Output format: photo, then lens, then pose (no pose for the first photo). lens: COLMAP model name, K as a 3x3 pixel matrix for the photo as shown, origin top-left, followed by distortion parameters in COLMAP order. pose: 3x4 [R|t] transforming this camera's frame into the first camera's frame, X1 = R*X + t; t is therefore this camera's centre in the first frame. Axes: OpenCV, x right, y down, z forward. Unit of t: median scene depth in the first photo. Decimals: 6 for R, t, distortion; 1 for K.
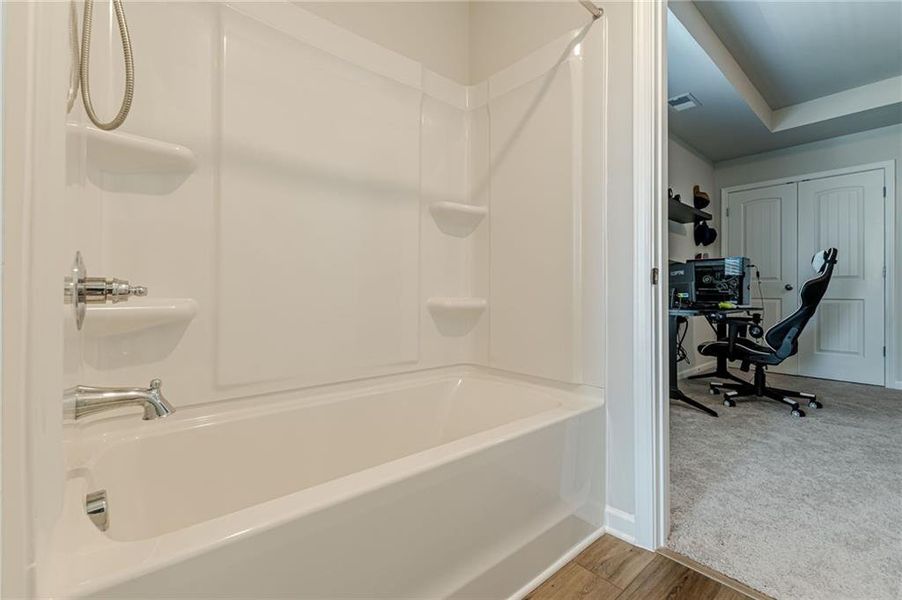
lens RADIAL K [[400.1, 0, 451.3], [0, 400.1, 296.2], [0, 0, 1]] dist [0.000413, -0.000111]
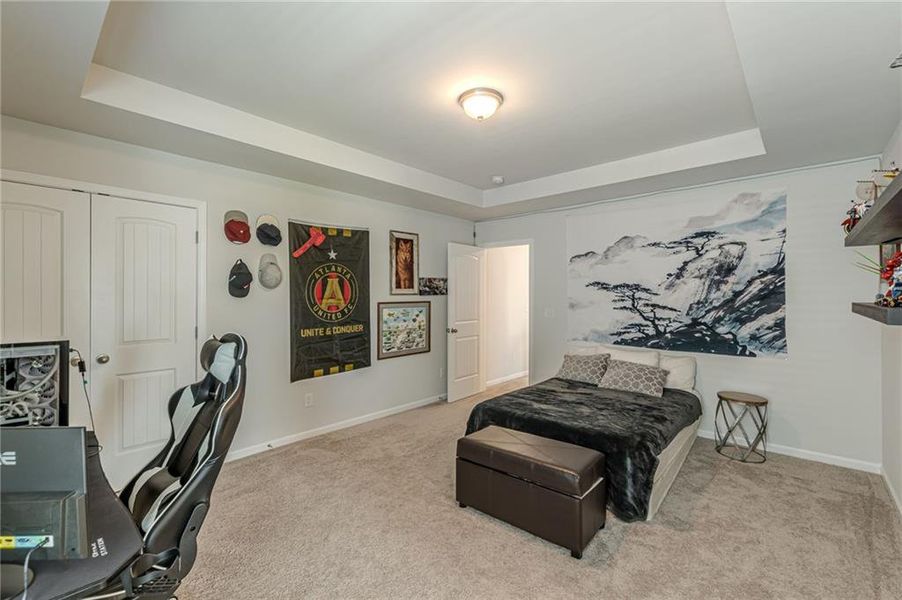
lens RADIAL K [[400.1, 0, 451.3], [0, 400.1, 296.0], [0, 0, 1]] dist [0.000413, -0.000111]
pose [[-0.114328, -0.002681, 0.993439, 0.195484], [0.003900, 0.999987, 0.003148, -0.135460], [-0.993435, 0.004234, -0.114316, 0.557657]]
